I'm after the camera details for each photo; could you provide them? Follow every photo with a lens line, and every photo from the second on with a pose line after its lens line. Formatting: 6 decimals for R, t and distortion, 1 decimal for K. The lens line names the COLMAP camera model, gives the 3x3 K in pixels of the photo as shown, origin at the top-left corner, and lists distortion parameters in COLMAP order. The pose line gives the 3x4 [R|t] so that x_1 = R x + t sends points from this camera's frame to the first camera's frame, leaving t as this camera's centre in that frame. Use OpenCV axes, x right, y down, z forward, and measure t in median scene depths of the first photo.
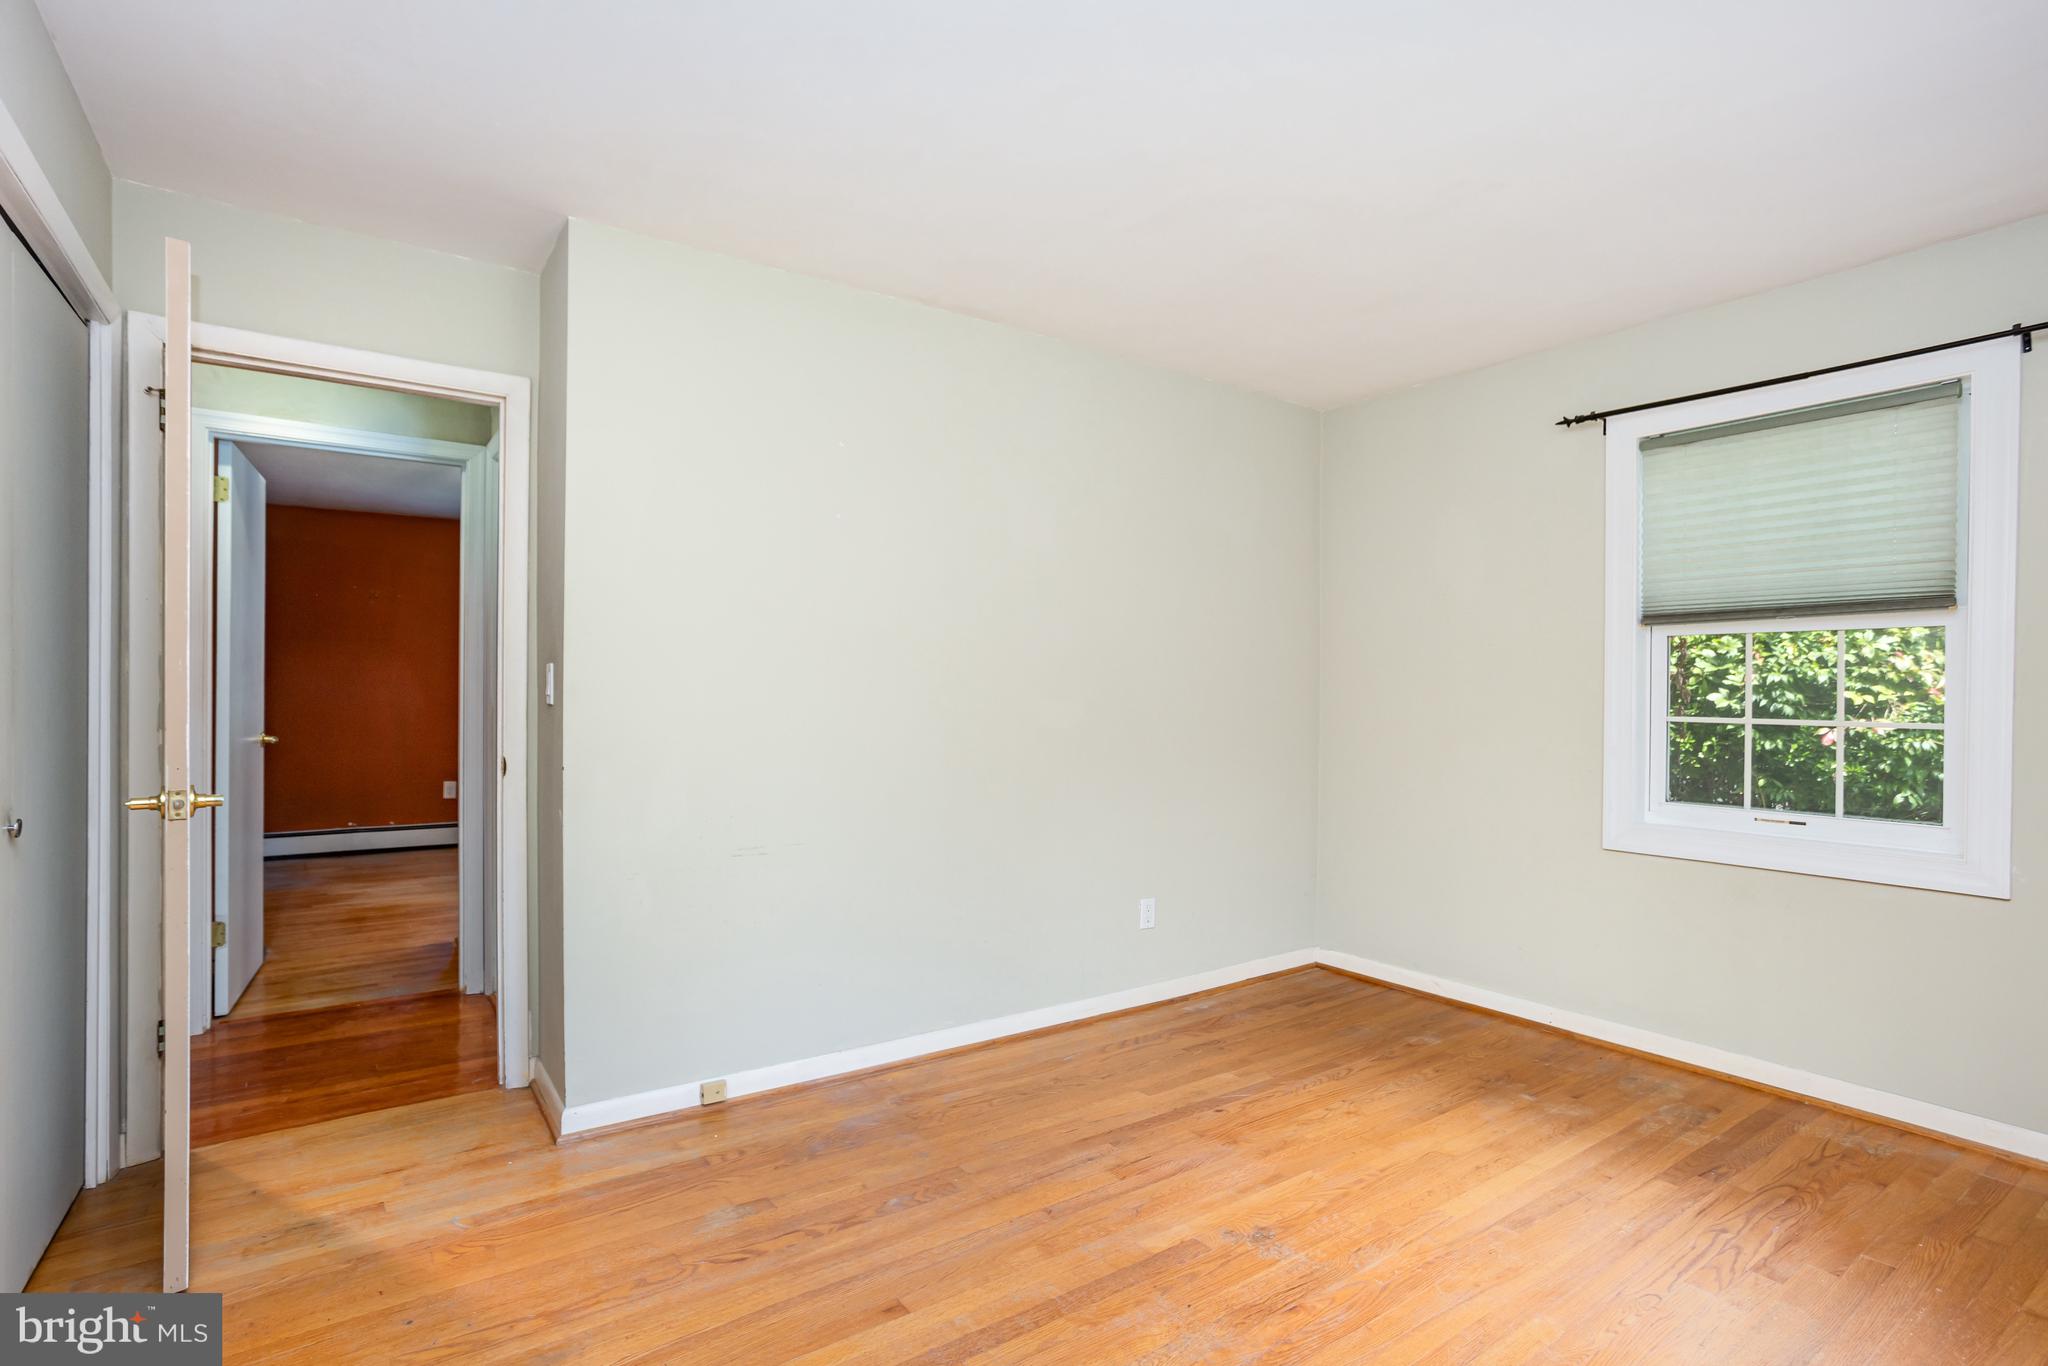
lens RADIAL K [[1000.9, 0, 1028.4], [0, 1000.9, 678.1], [0, 0, 1]] dist [-0.015012, 0.004560]
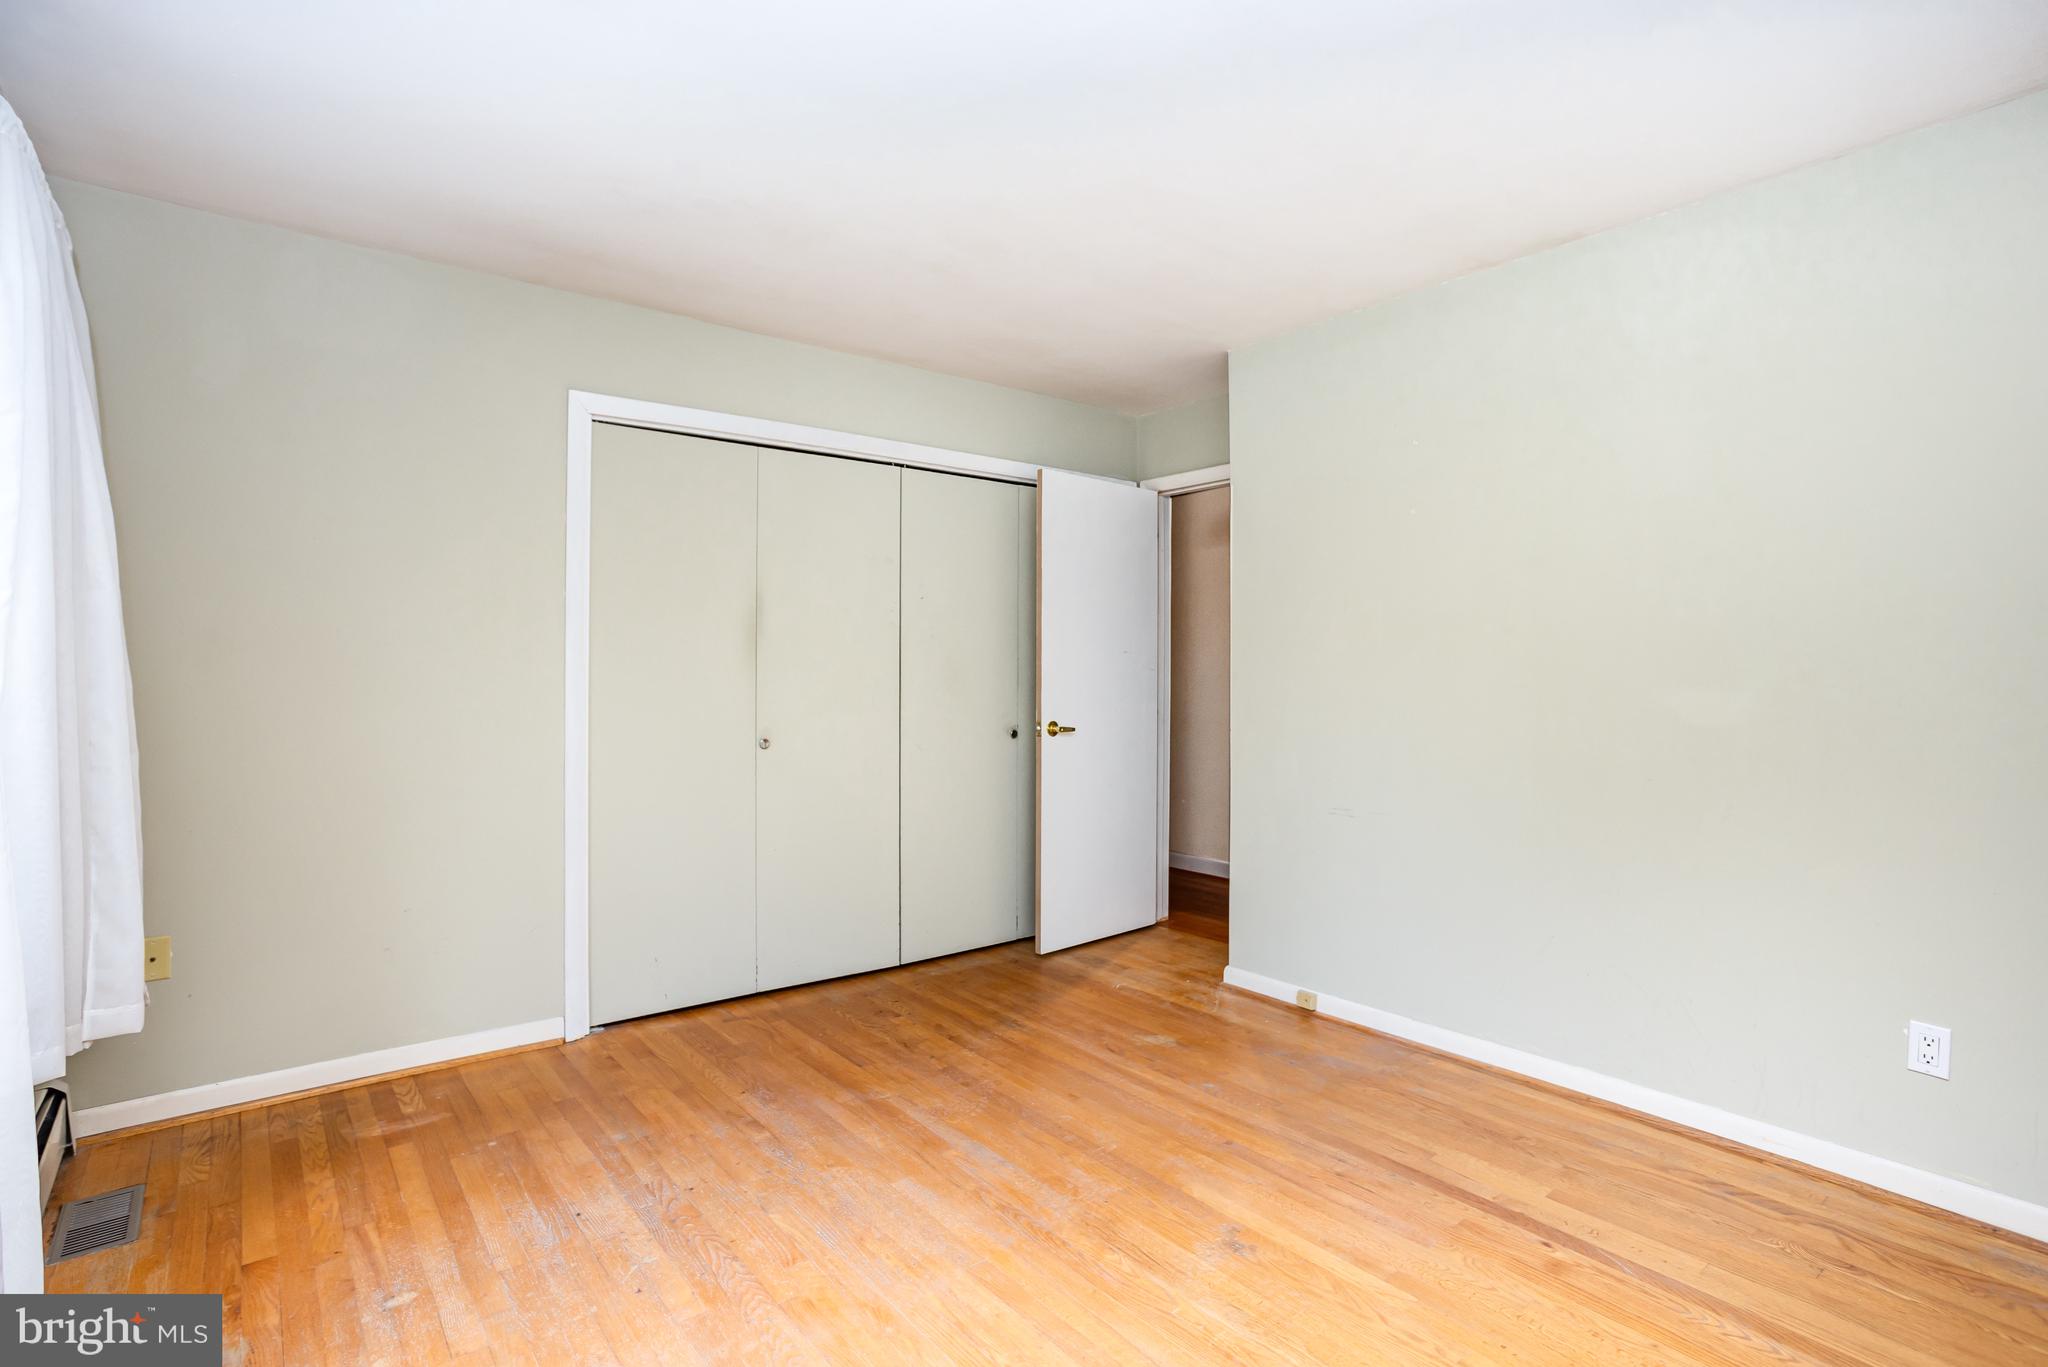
lens RADIAL K [[1000.9, 0, 1022.9], [0, 1000.9, 683.8], [0, 0, 1]] dist [-0.015012, 0.004560]
pose [[0.060425, 0.000012, -0.998173, 0.904647], [0.006647, 0.999978, 0.000414, 0.022720], [0.998151, -0.006660, 0.060424, 0.586379]]
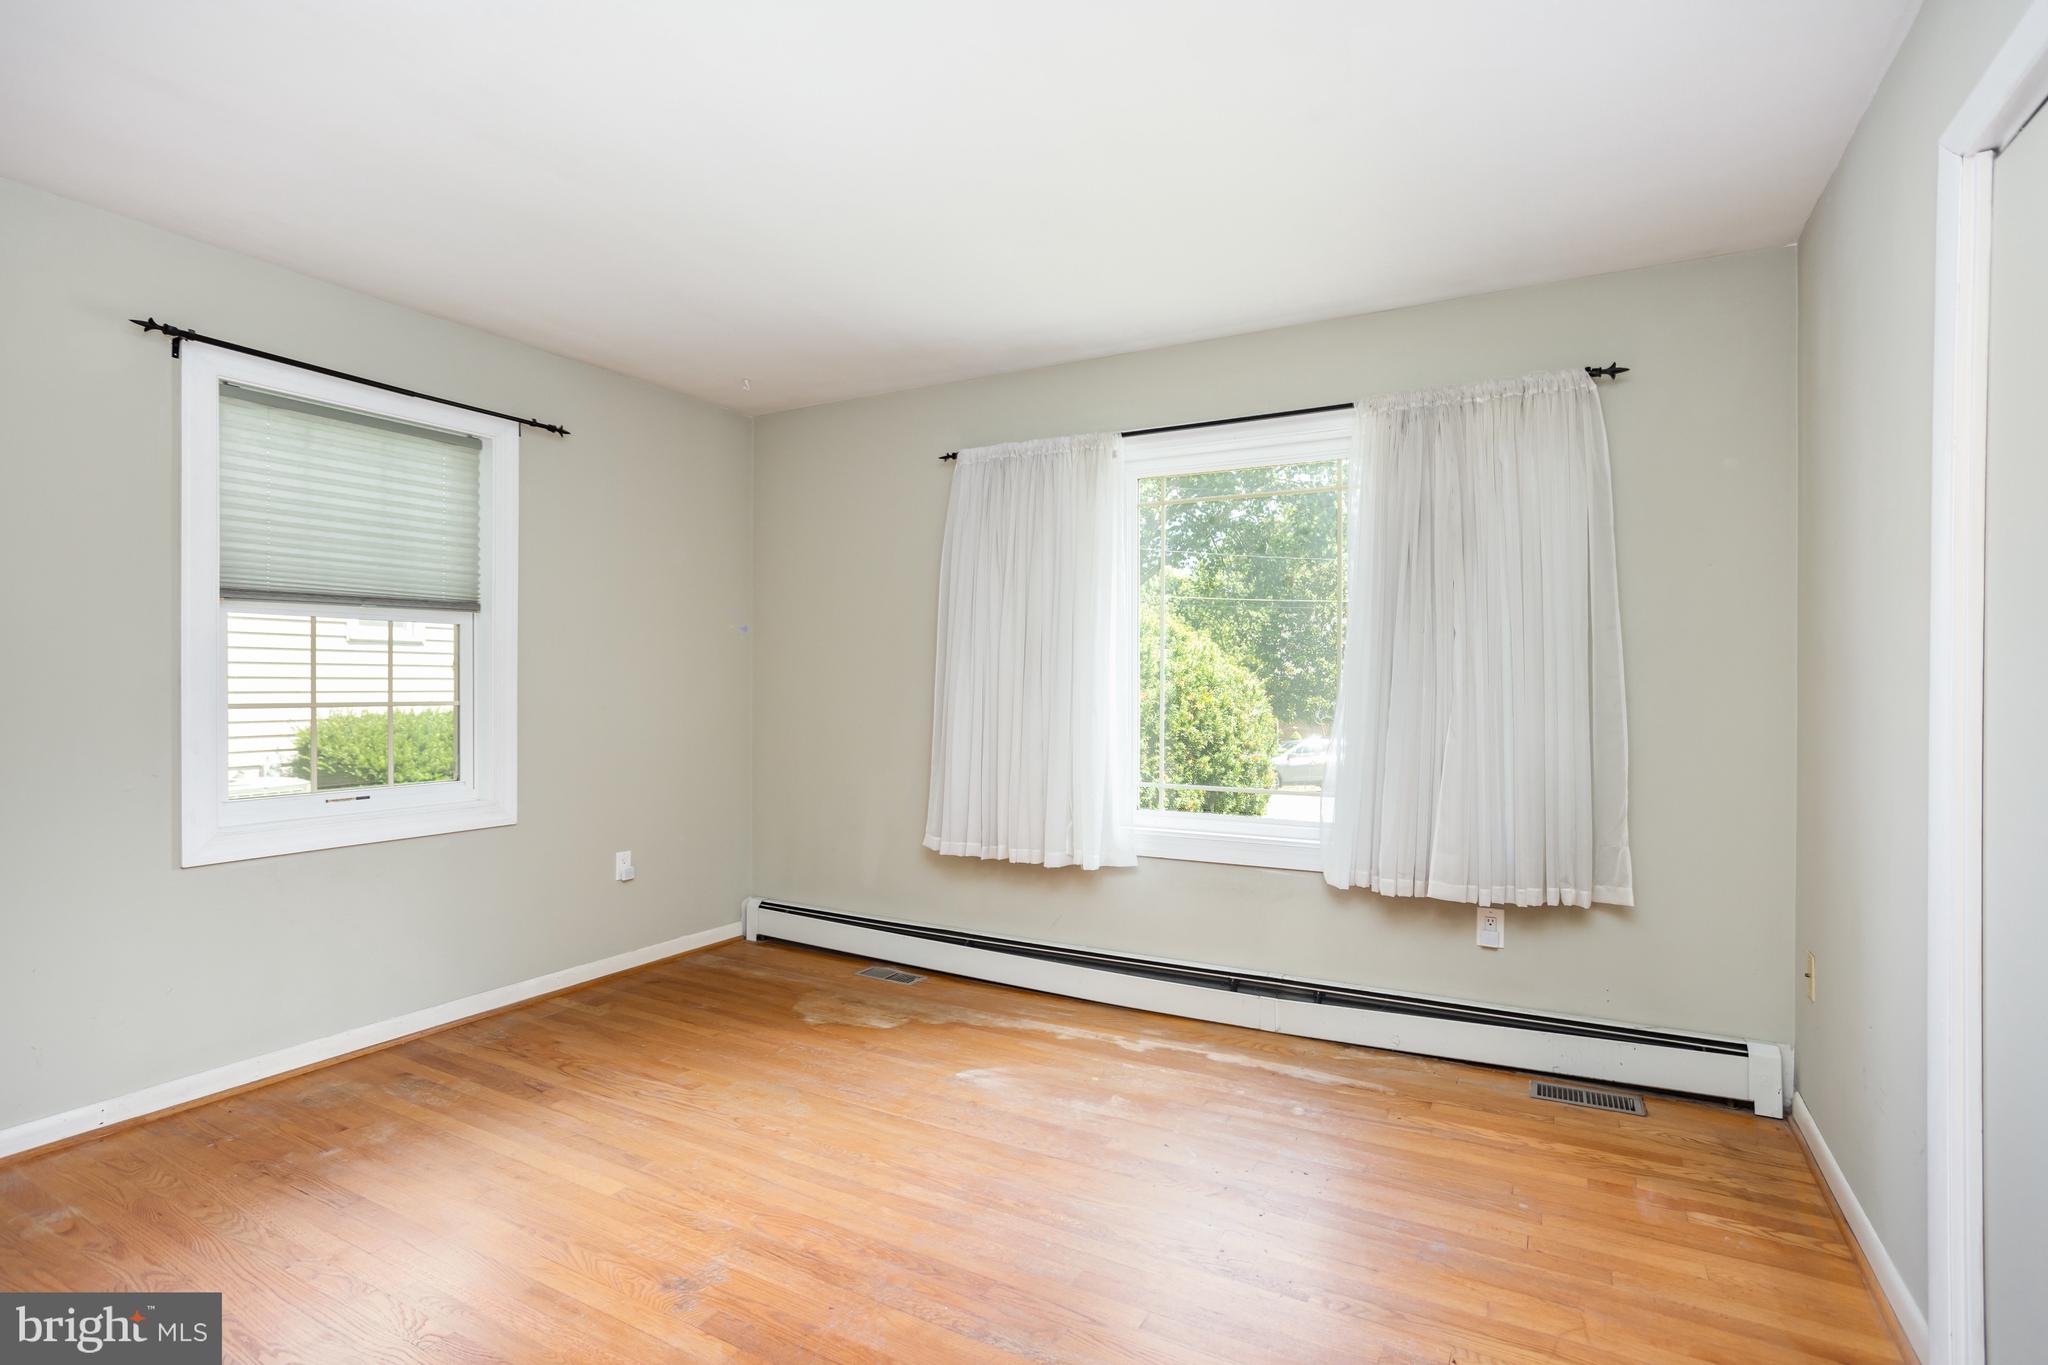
lens RADIAL K [[1000.9, 0, 1060.2], [0, 1000.9, 690.3], [0, 0, 1]] dist [-0.015012, 0.004560]
pose [[-0.453944, -0.016141, 0.890884, -0.557685], [-0.012530, 0.999853, 0.011731, 0.007356], [-0.890942, -0.005837, -0.454079, 0.869033]]
